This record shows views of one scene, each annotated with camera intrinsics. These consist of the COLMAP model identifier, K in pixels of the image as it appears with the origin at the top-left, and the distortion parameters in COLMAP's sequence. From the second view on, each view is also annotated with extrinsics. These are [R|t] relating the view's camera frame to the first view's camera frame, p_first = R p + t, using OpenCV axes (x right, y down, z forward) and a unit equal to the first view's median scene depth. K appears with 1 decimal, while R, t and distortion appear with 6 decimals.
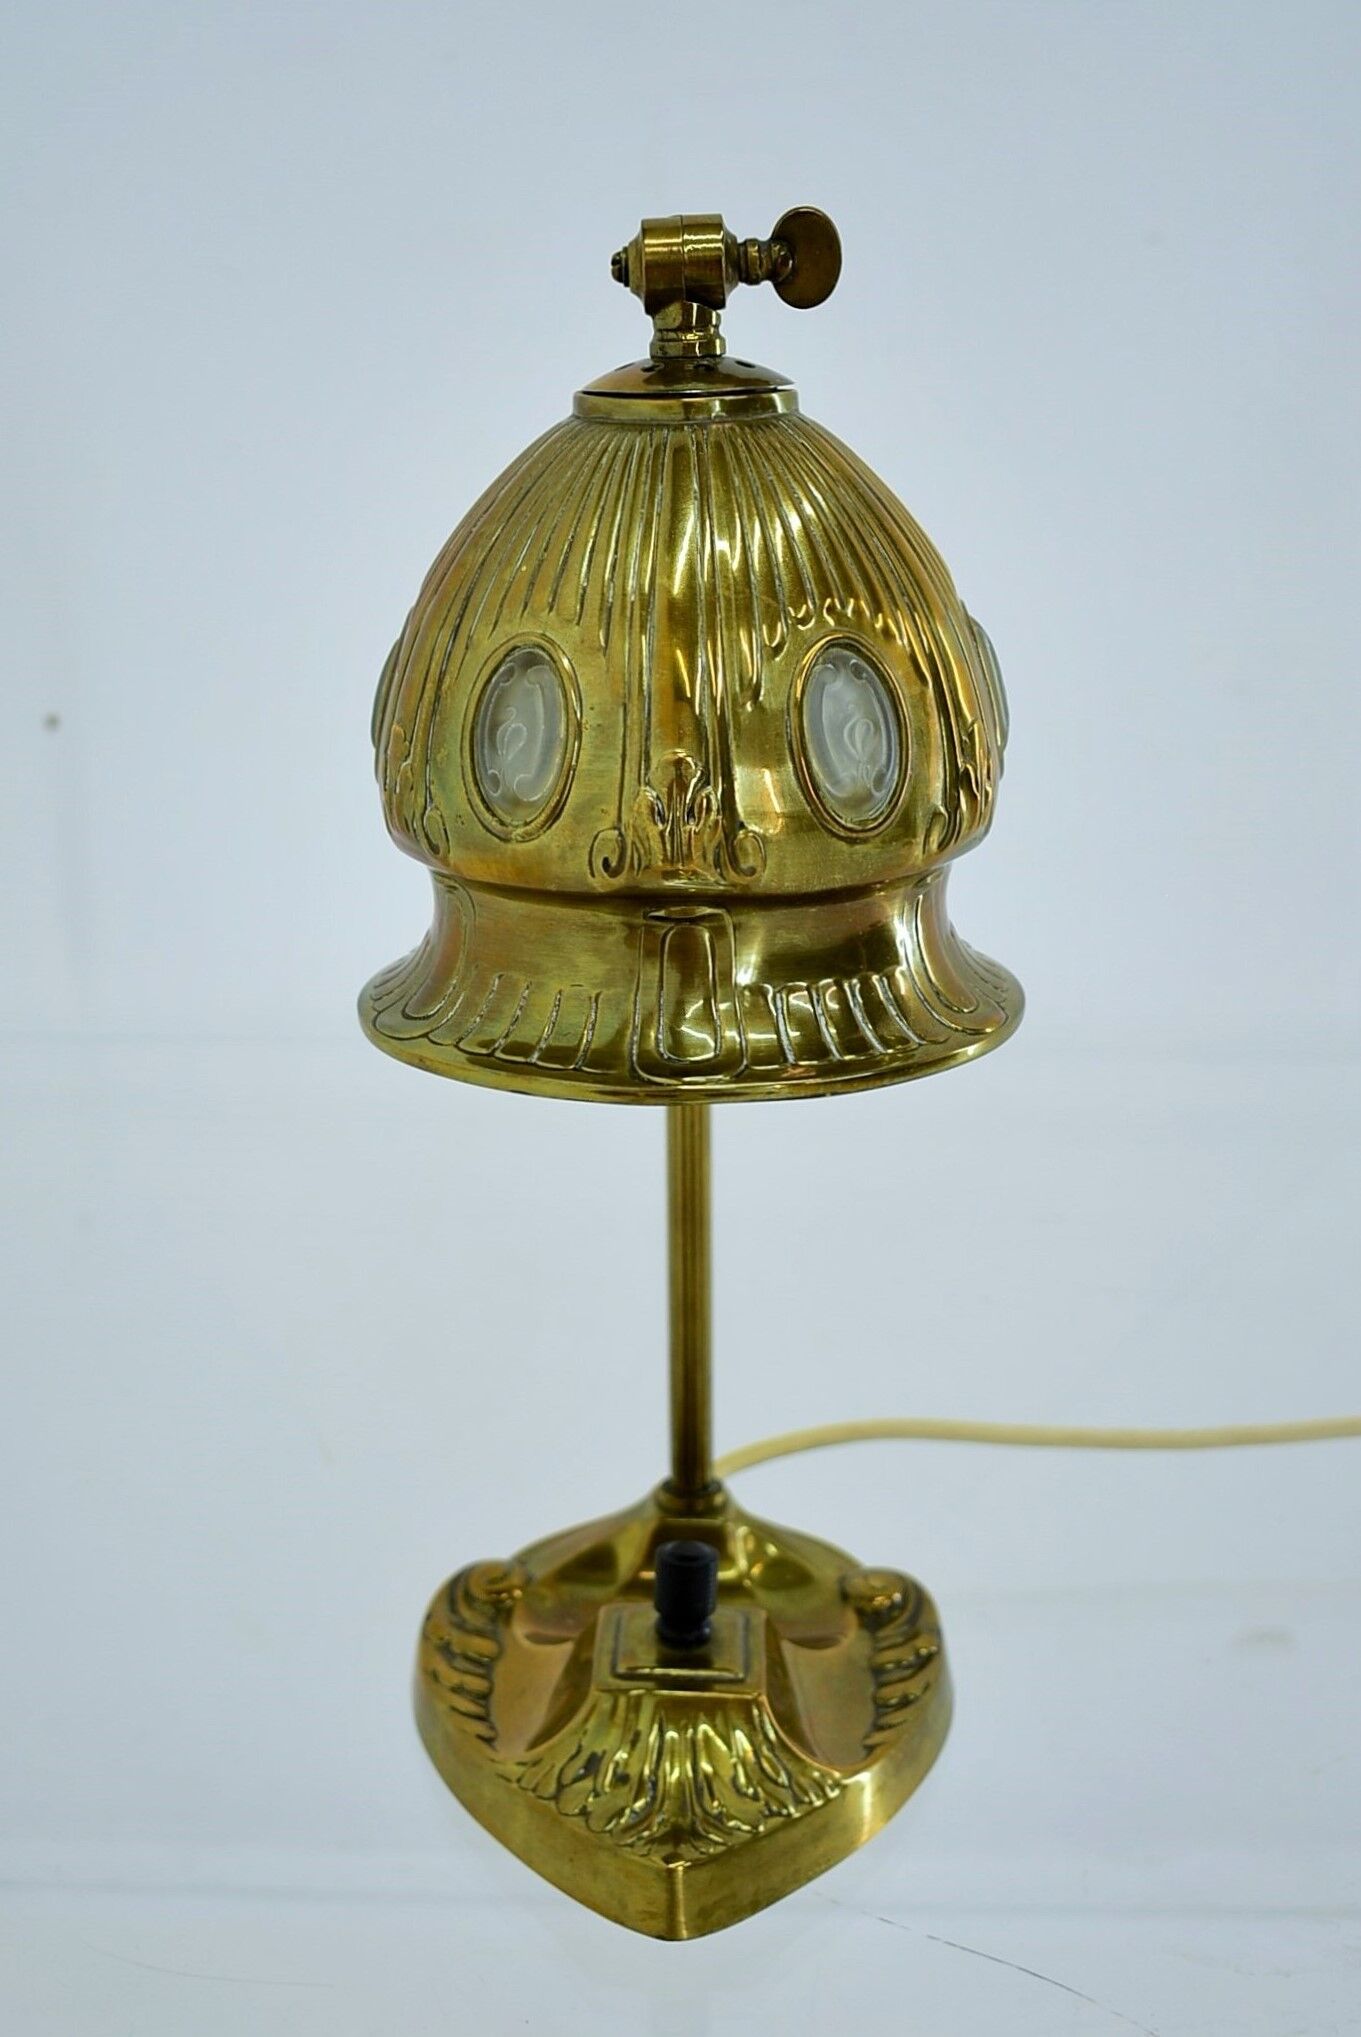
lens RADIAL K [[2845.8, 0, 667.8], [0, 2845.8, 1017.3], [0, 0, 1]] dist [-0.031806, 0.000000]
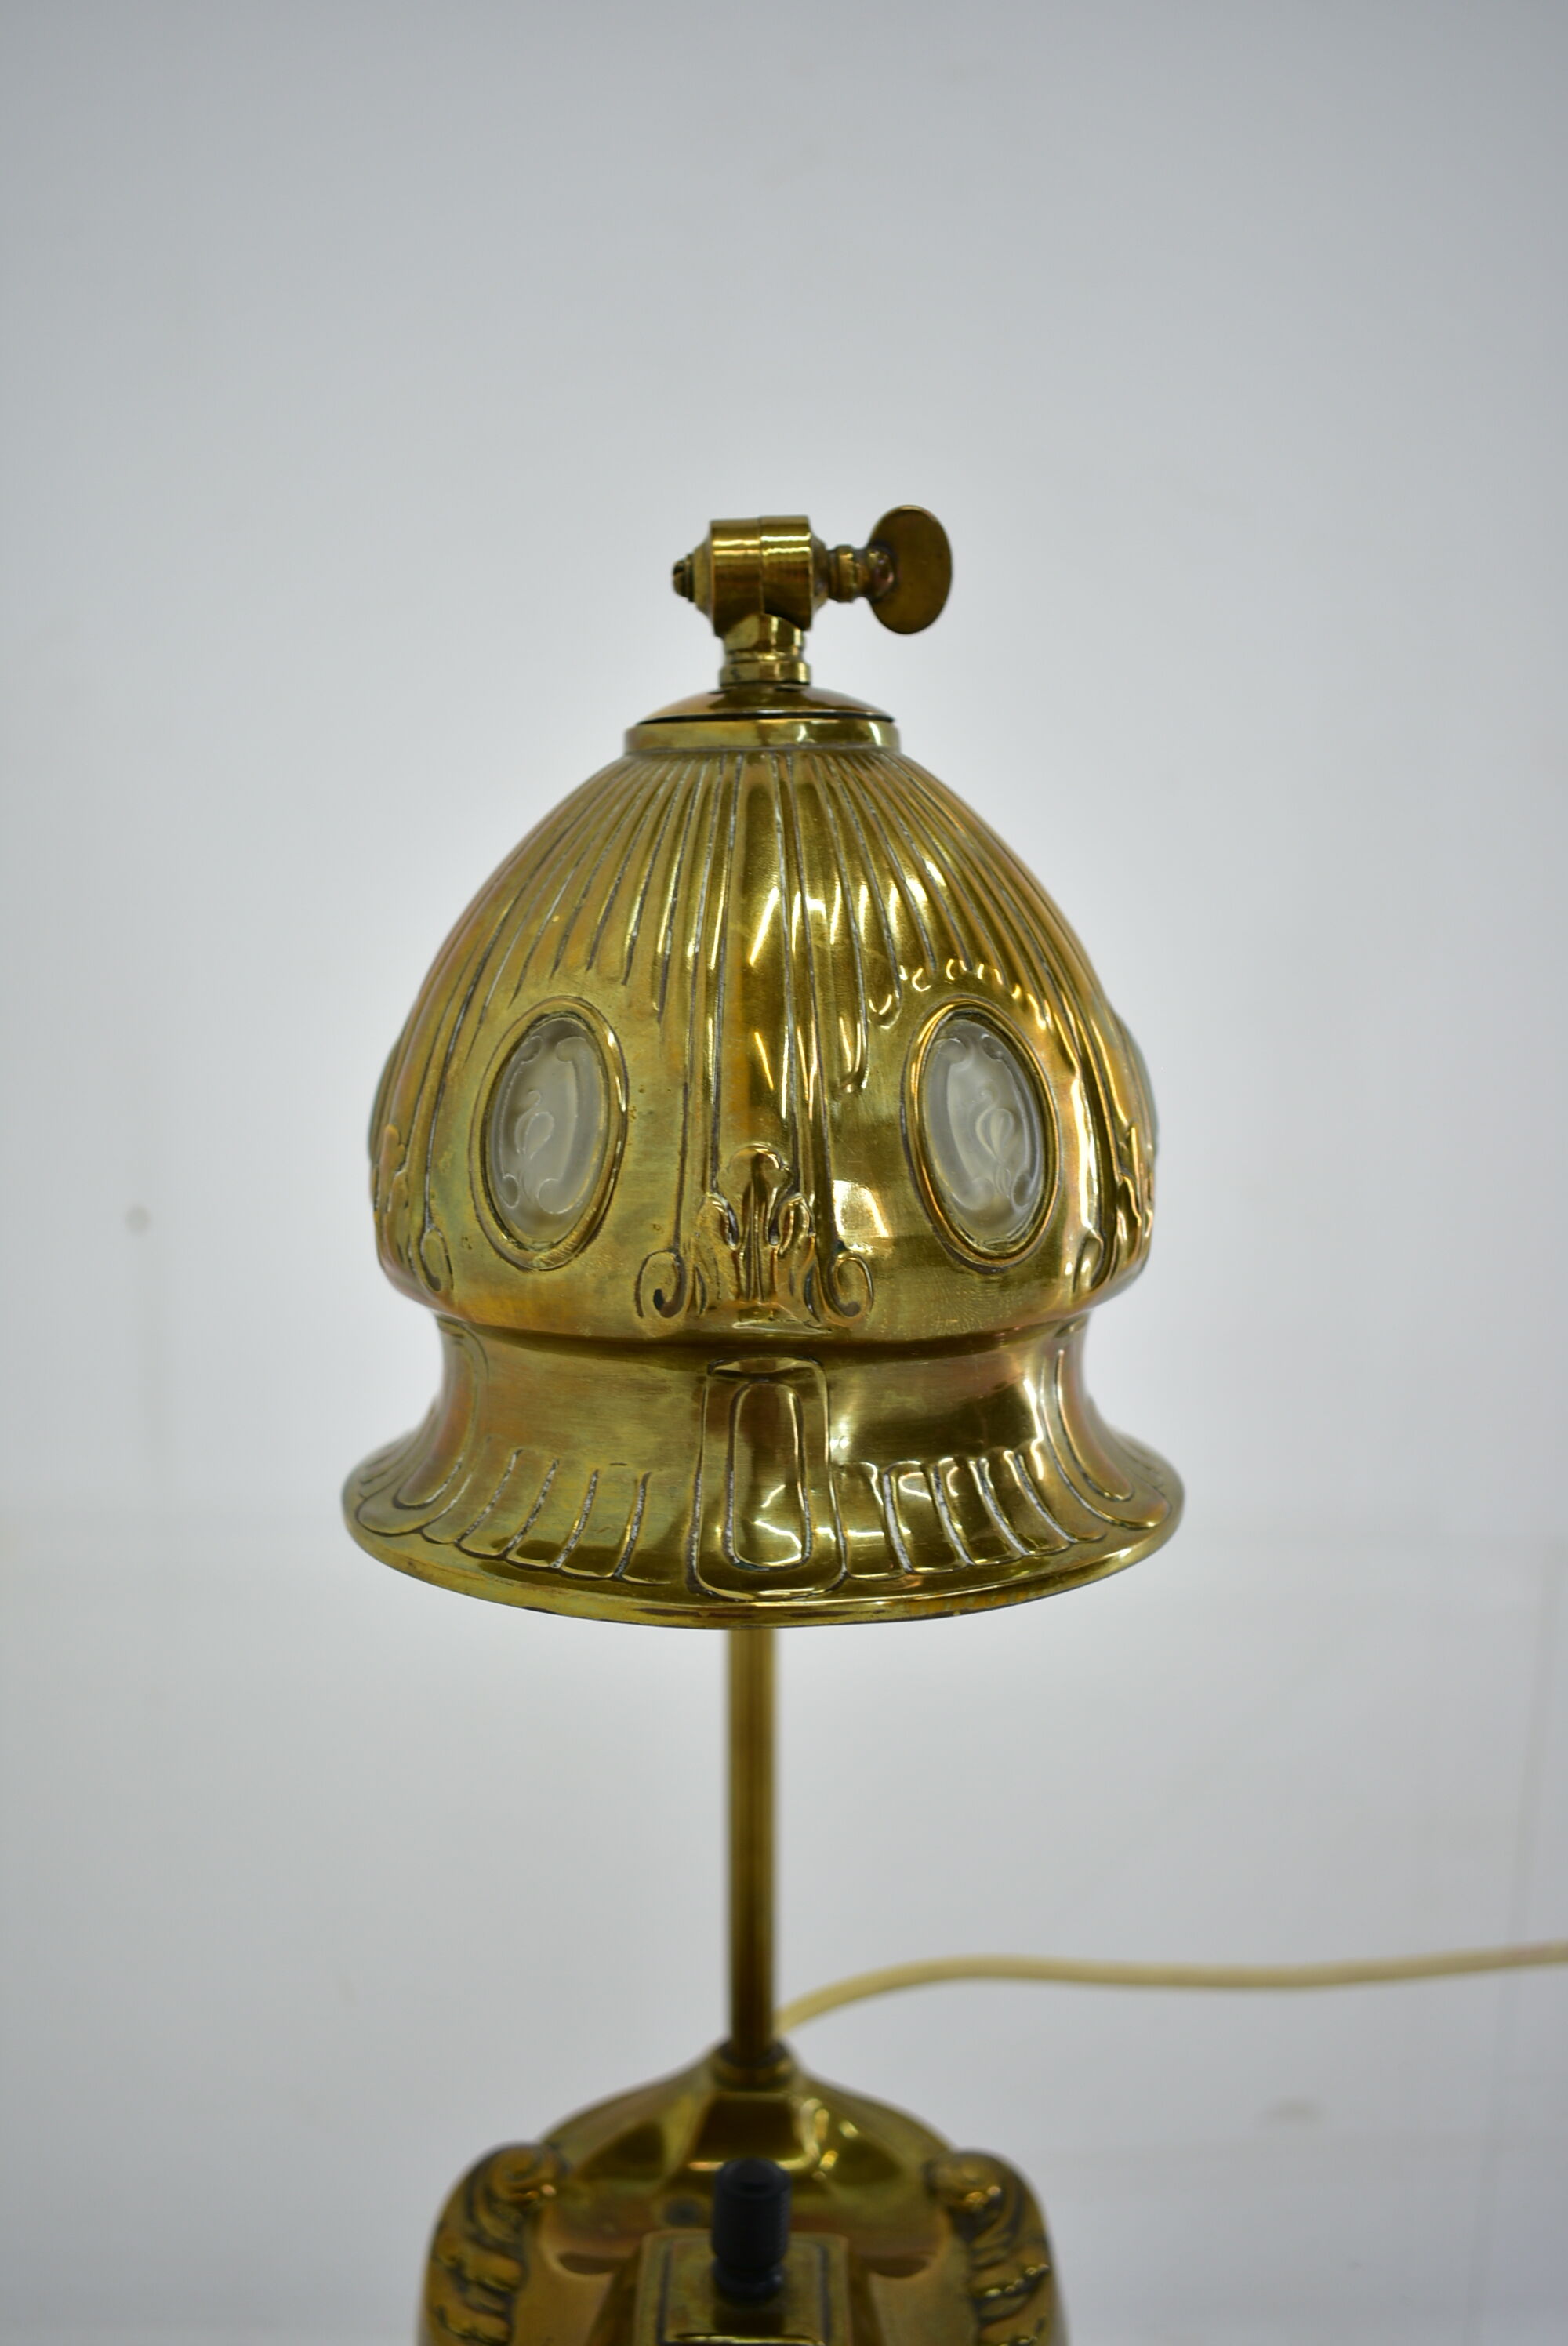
lens RADIAL K [[2120.7, 0, 780.0], [0, 2120.7, 1163.0], [0, 0, 1]] dist [-0.029785, 0.010339]
pose [[0.999433, 0.006273, 0.033072, -0.008066], [-0.001060, 0.987859, -0.155346, -0.002877], [-0.033645, 0.155223, 0.987306, 0.425594]]
